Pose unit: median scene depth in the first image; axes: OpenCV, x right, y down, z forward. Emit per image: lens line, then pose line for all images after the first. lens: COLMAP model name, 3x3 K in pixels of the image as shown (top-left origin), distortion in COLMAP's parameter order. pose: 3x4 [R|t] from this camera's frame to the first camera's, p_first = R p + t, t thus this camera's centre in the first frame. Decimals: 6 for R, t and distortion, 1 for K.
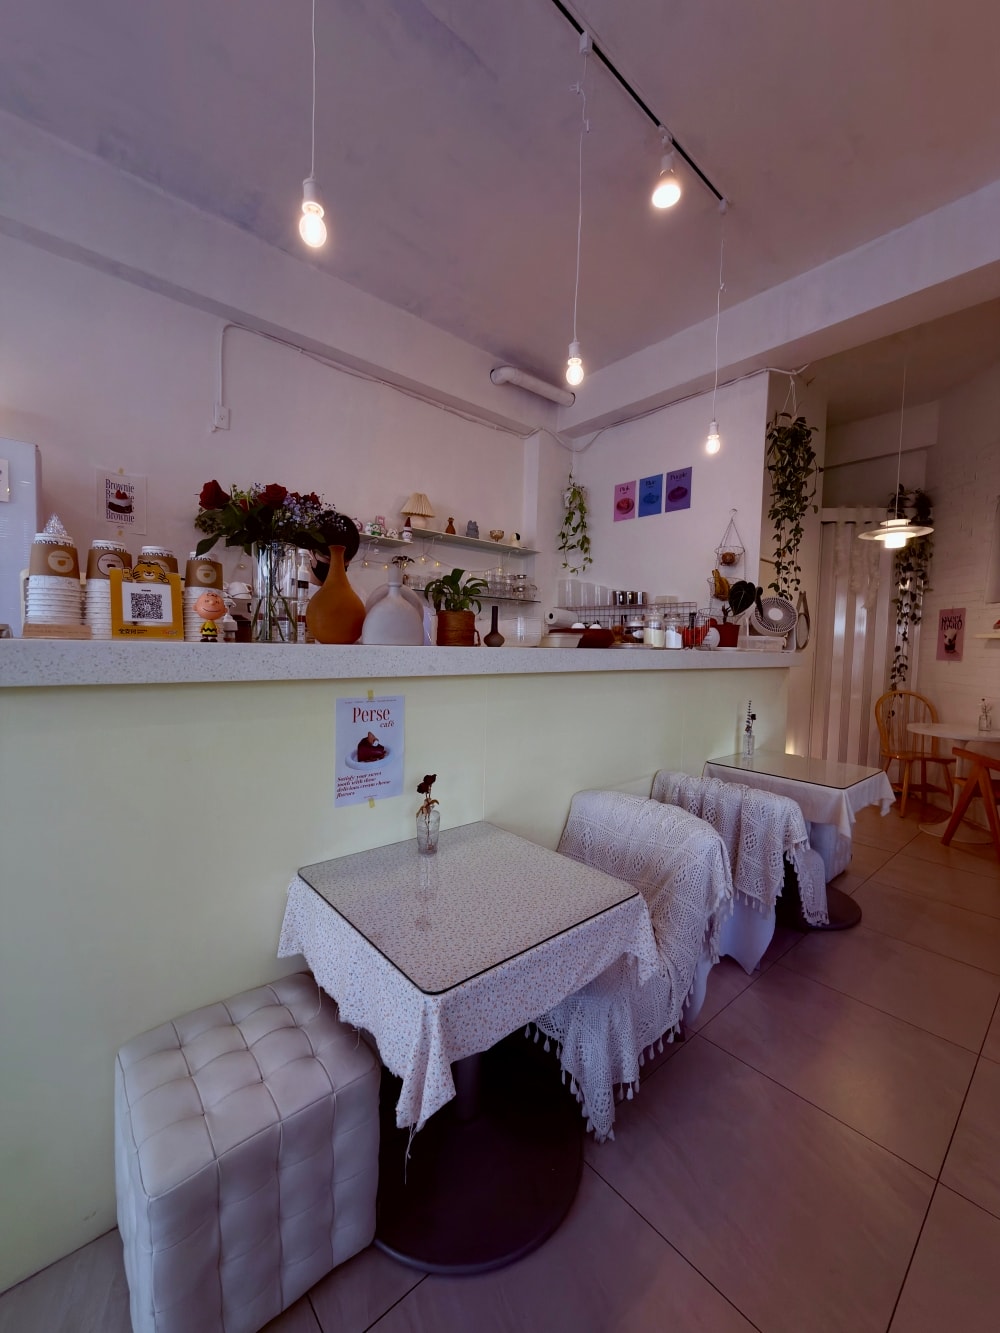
lens RADIAL K [[533.9, 0, 493.2], [0, 533.9, 670.4], [0, 0, 1]] dist [0.010641, 0.000067]
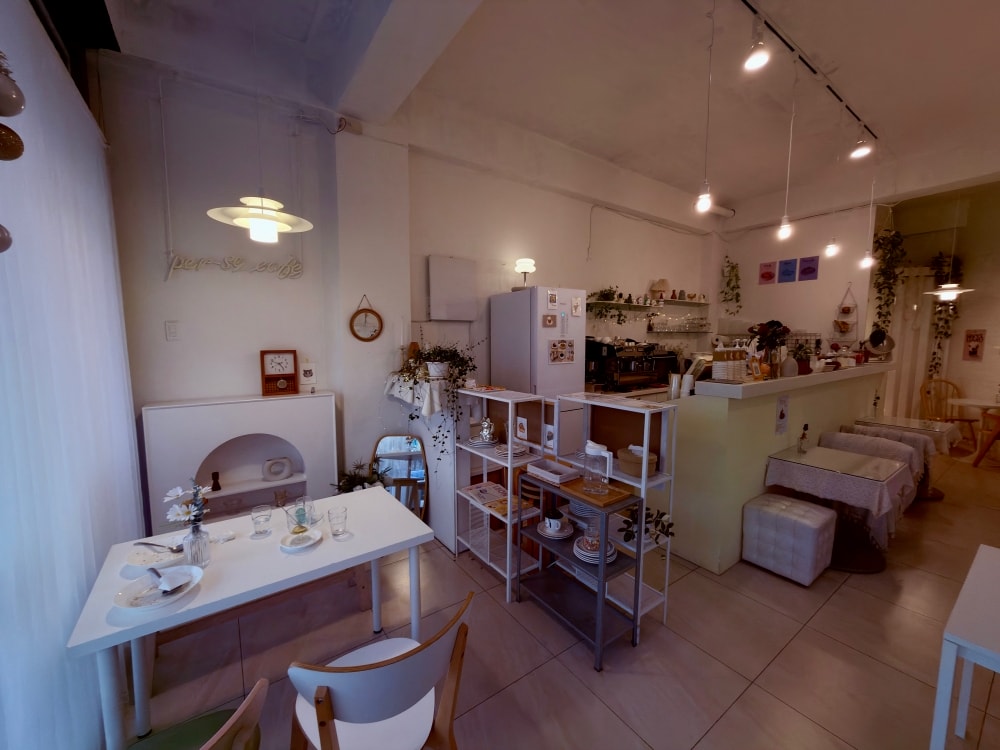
lens RADIAL K [[400.6, 0, 501.5], [0, 400.6, 379.9], [0, 0, 1]] dist [0.010641, 0.000067]
pose [[0.995560, -0.016296, -0.092712, -0.473049], [0.021047, 0.998503, 0.050493, -0.052693], [0.091750, -0.052220, 0.994412, -0.375104]]
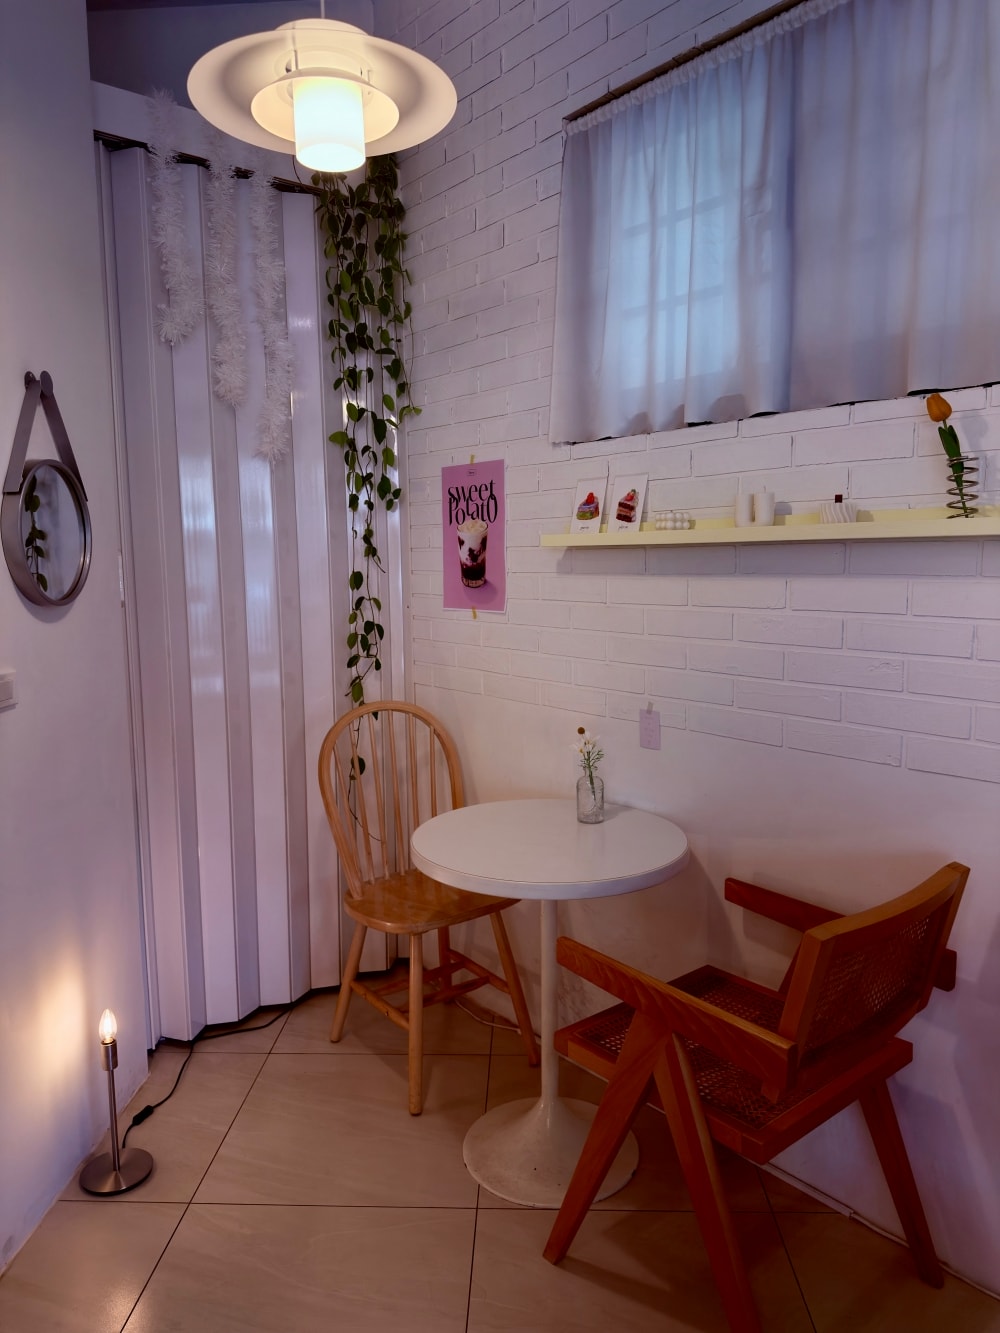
lens RADIAL K [[943.9, 0, 503.3], [0, 943.9, 663.6], [0, 0, 1]] dist [0.046269, -0.000076]
pose [[0.676485, -0.118655, 0.726835, 0.388208], [0.068429, 0.992793, 0.098383, -0.042106], [-0.733271, -0.016818, 0.679729, 0.544055]]
